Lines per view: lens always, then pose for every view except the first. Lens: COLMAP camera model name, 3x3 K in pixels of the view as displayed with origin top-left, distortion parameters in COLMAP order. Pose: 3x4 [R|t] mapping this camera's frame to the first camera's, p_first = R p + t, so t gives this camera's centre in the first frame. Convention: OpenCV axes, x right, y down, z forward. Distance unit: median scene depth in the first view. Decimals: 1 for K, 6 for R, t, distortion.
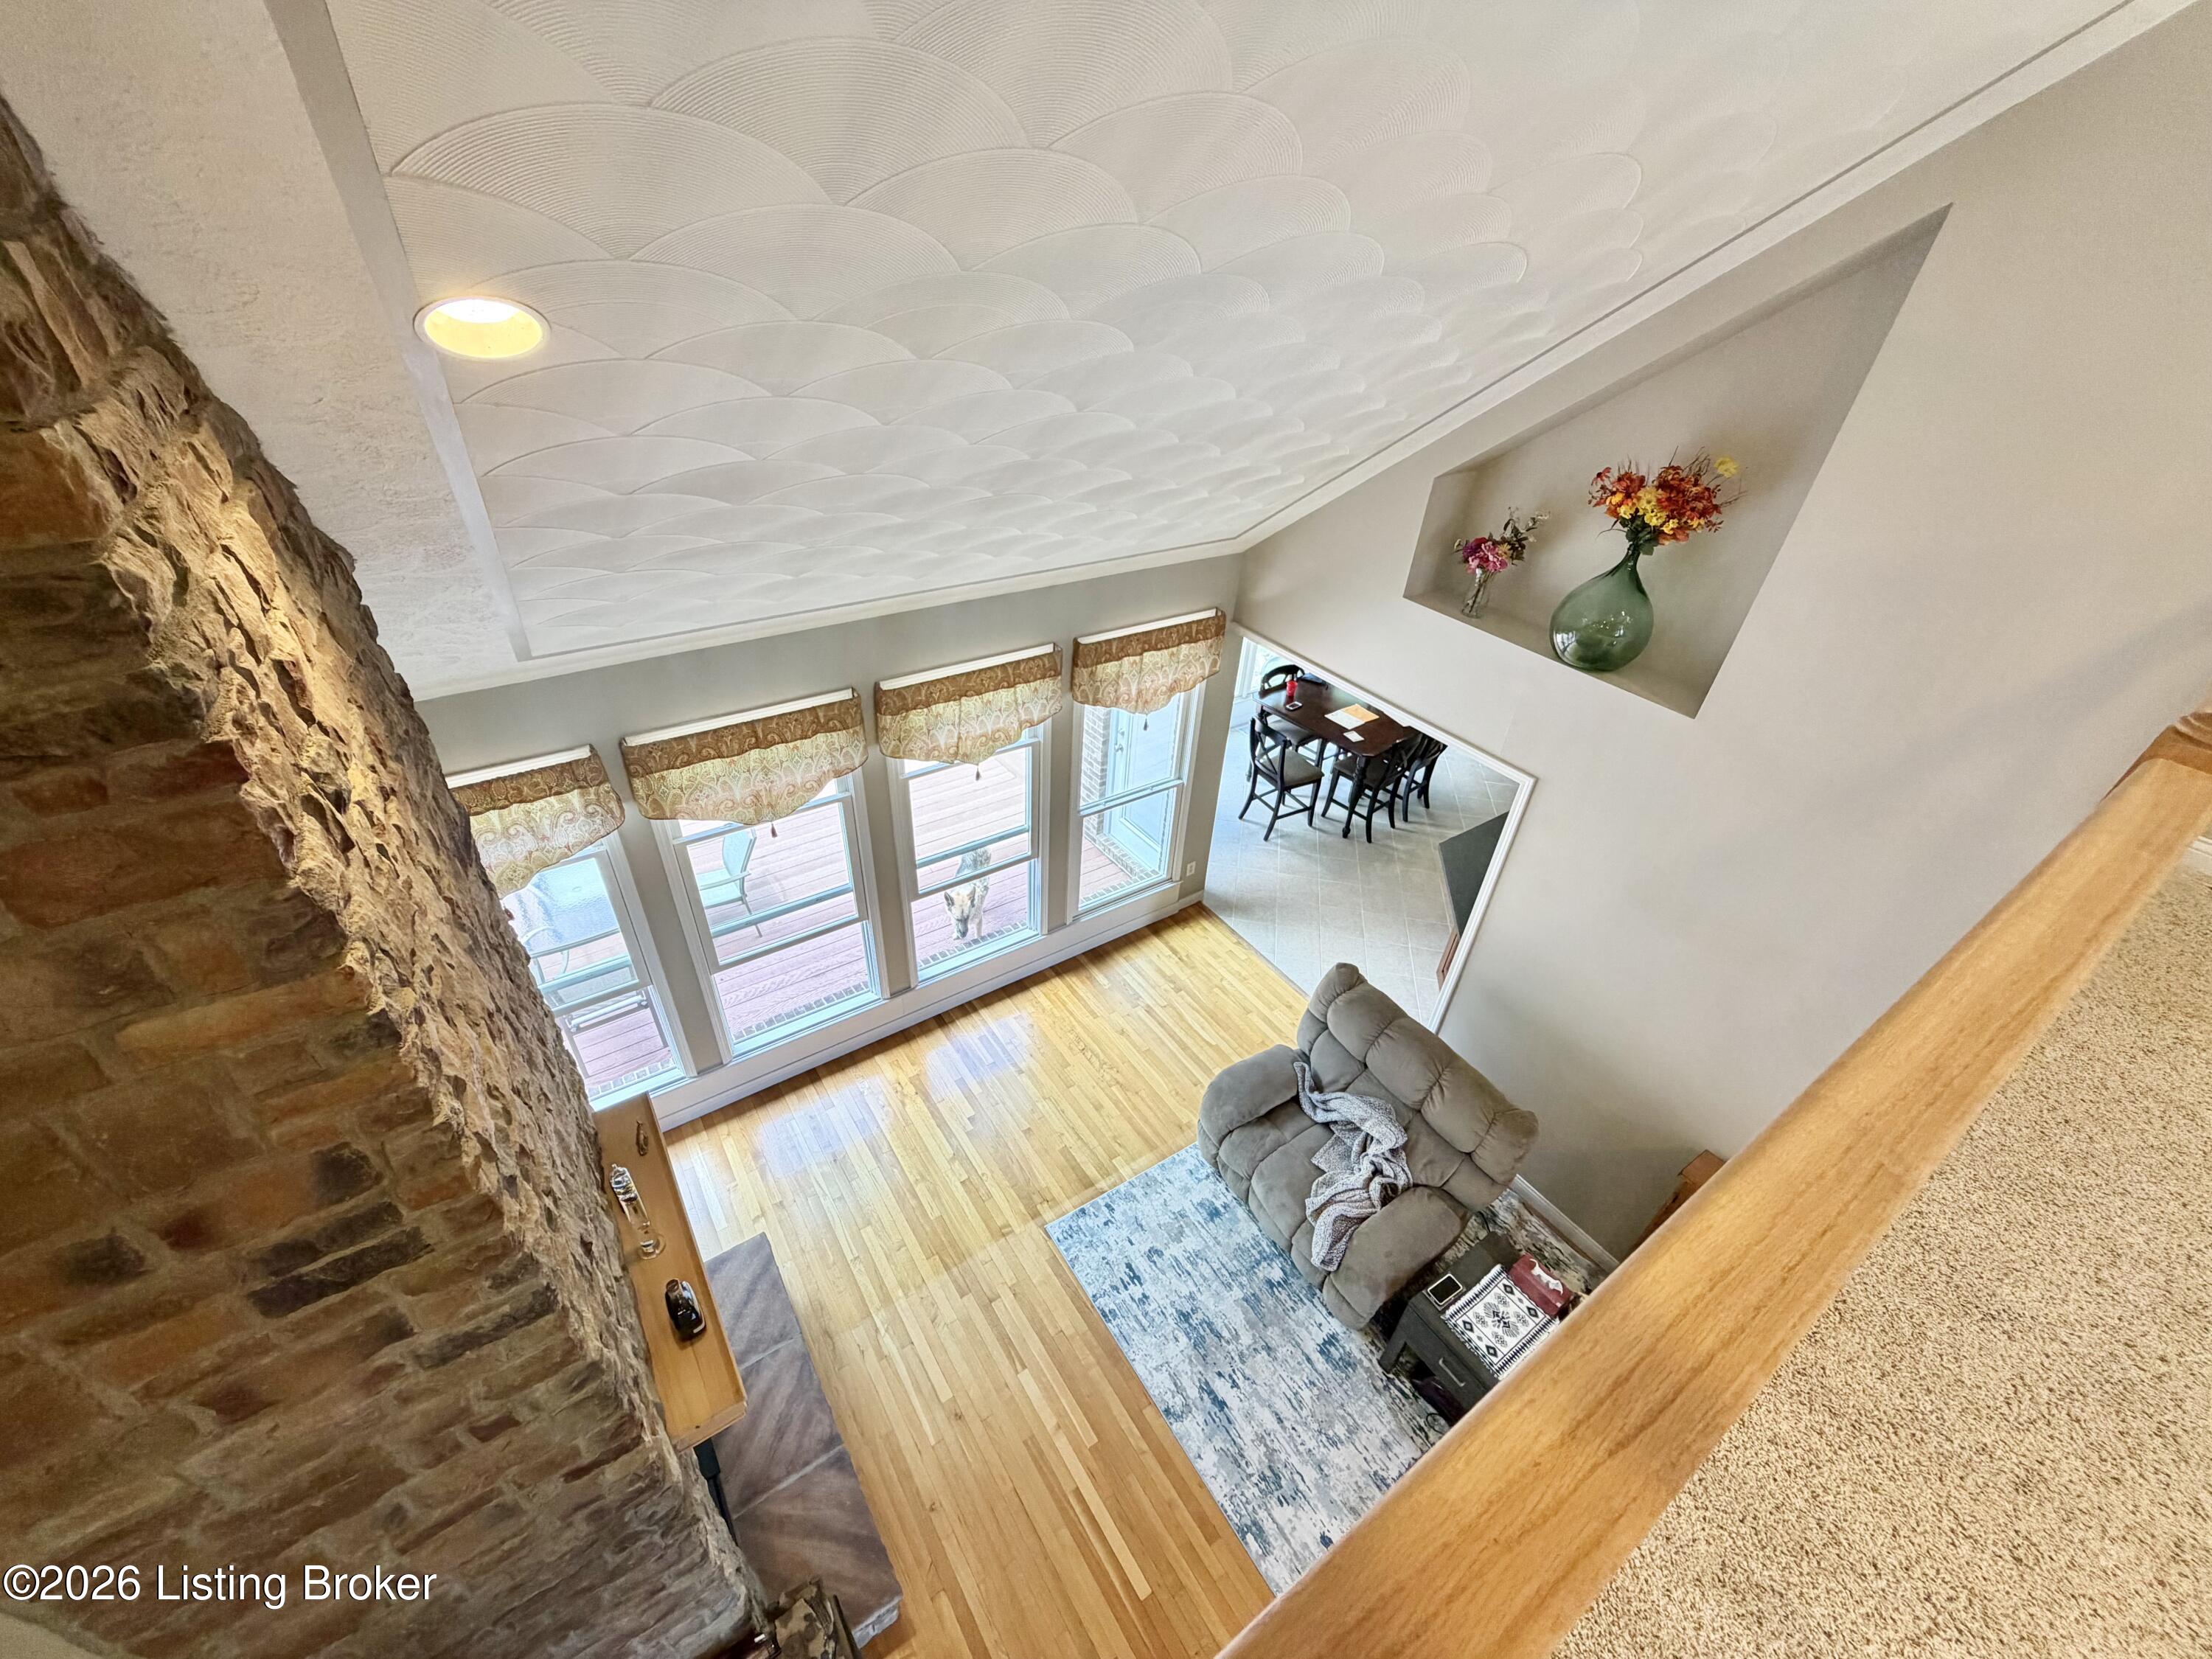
lens RADIAL K [[880.2, 0, 1092.5], [0, 880.2, 820.8], [0, 0, 1]] dist [-0.000074, 0.000002]
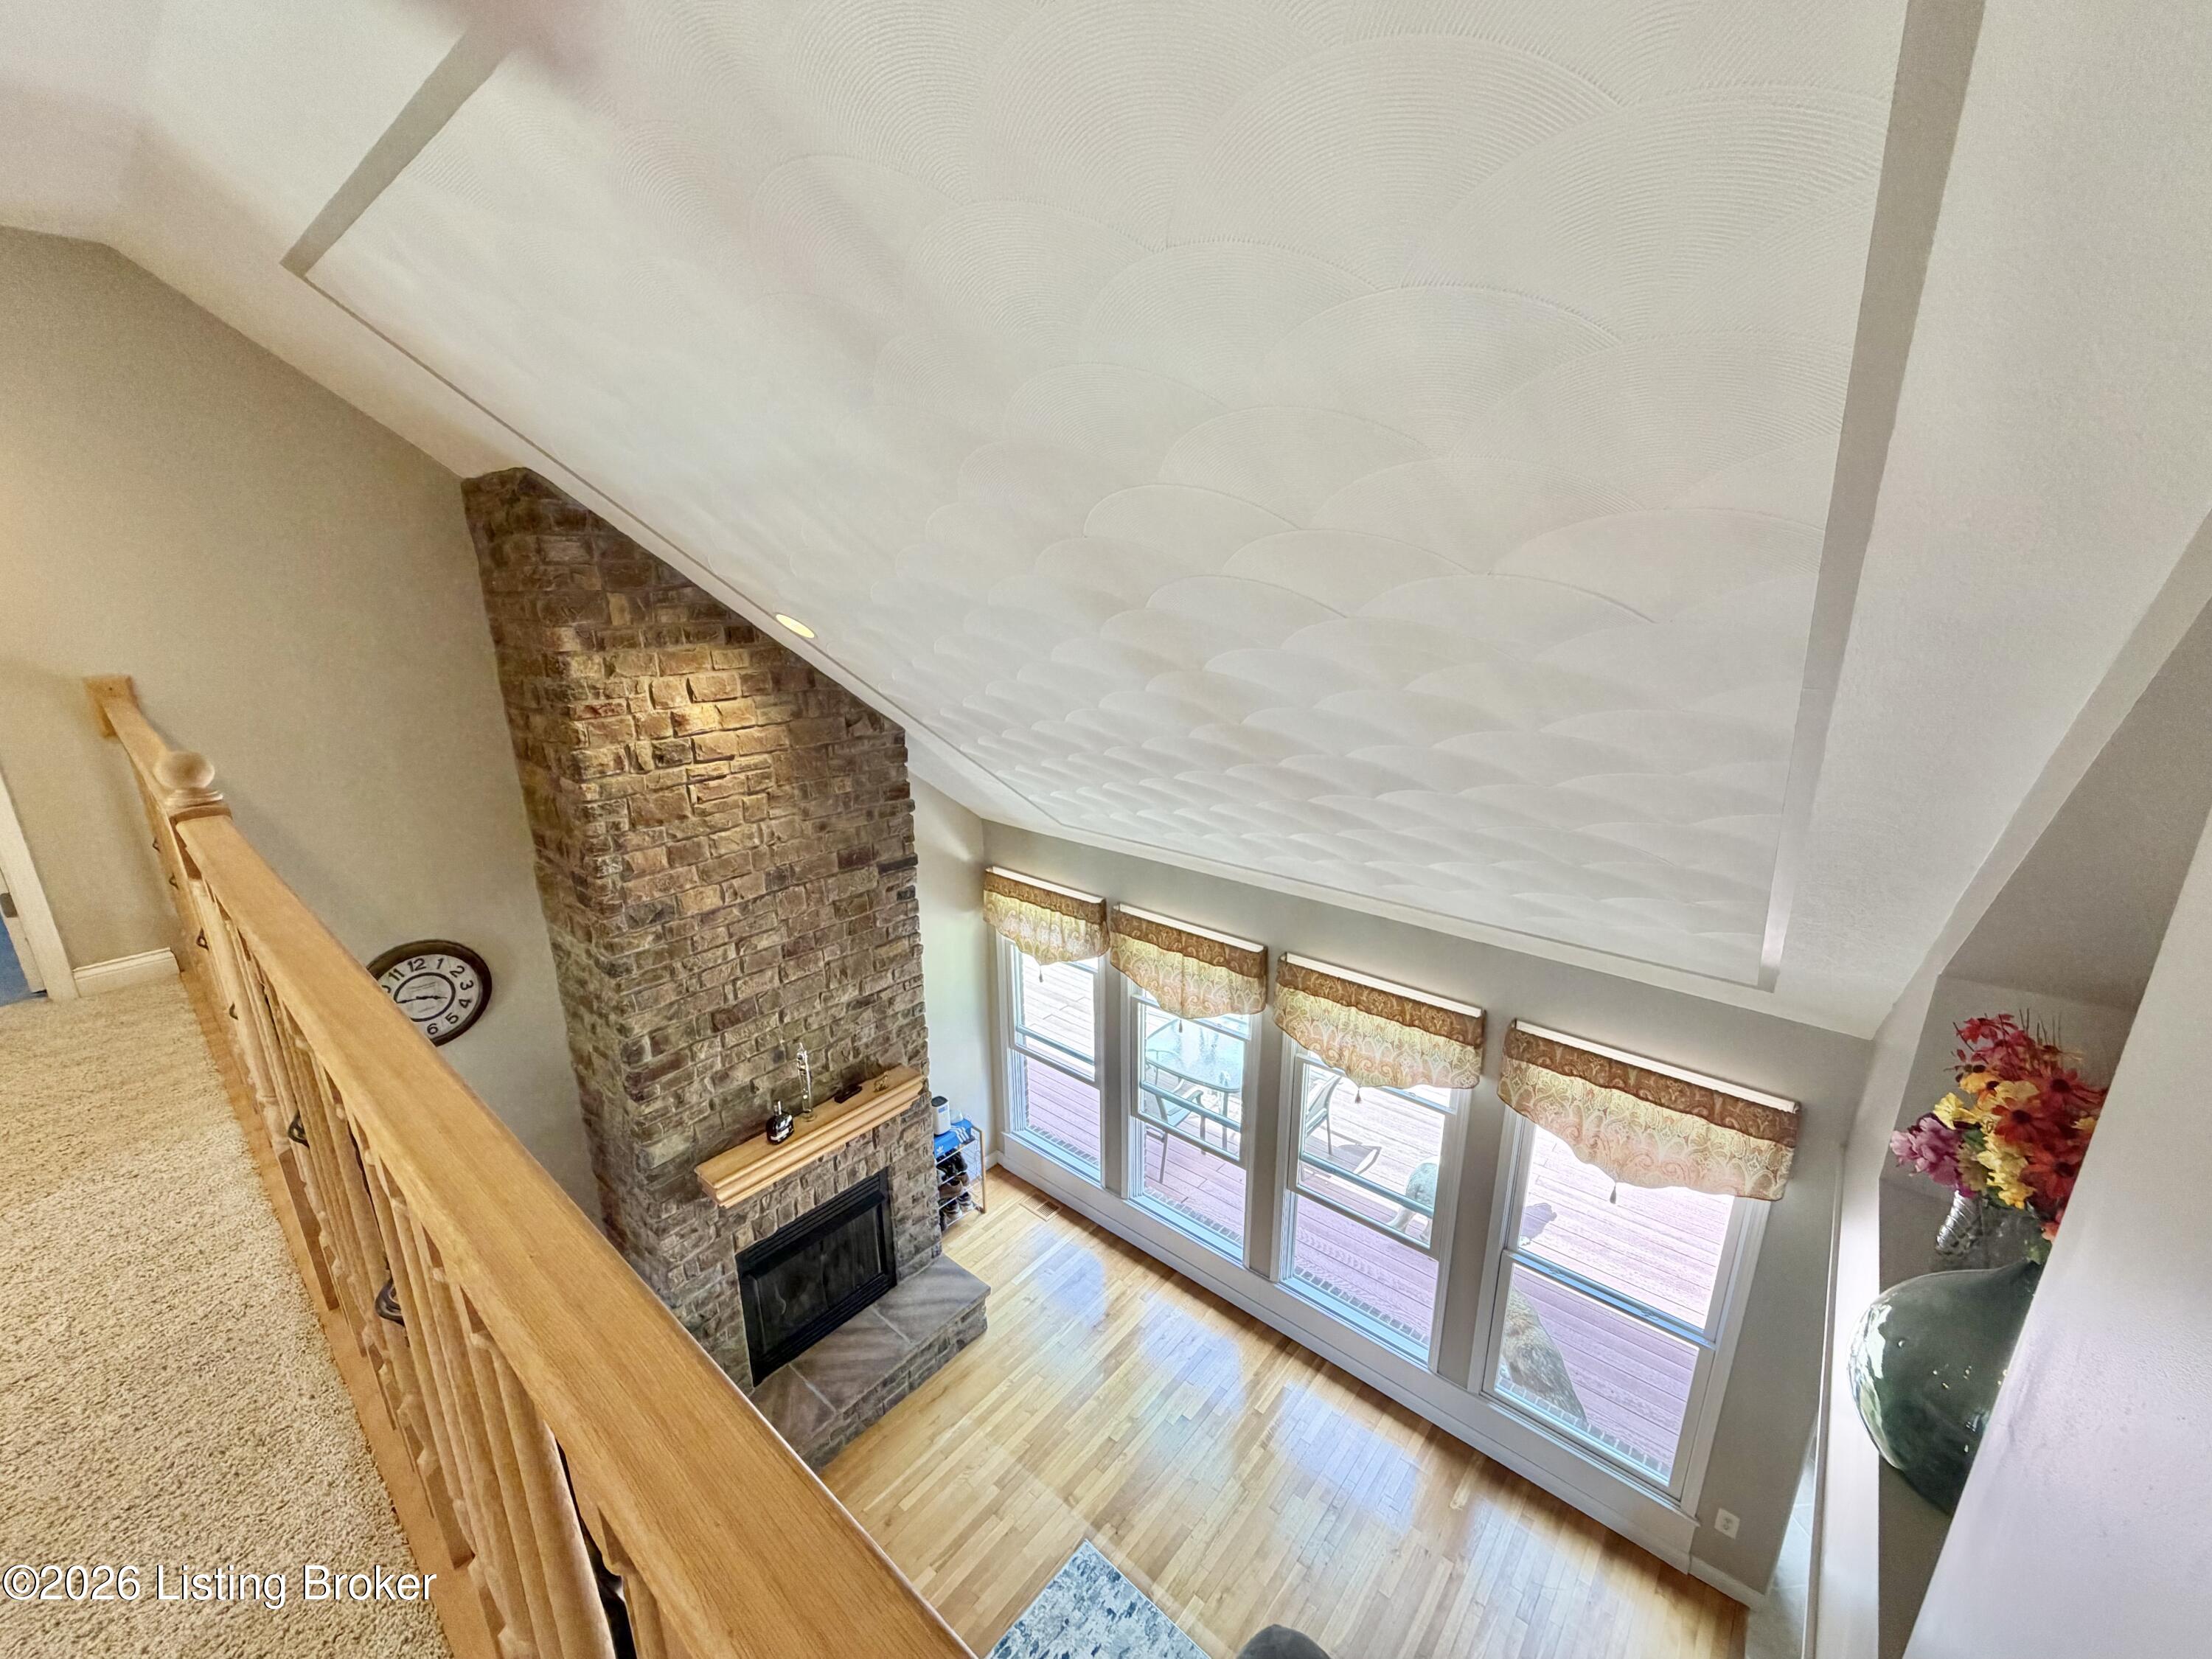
lens RADIAL K [[880.2, 0, 1084.0], [0, 880.2, 822.9], [0, 0, 1]] dist [-0.000074, 0.000002]
pose [[0.261914, 0.223423, -0.938873, 0.762977], [-0.521709, 0.851215, 0.057024, -0.258578], [0.811924, 0.474884, 0.339507, 0.421877]]
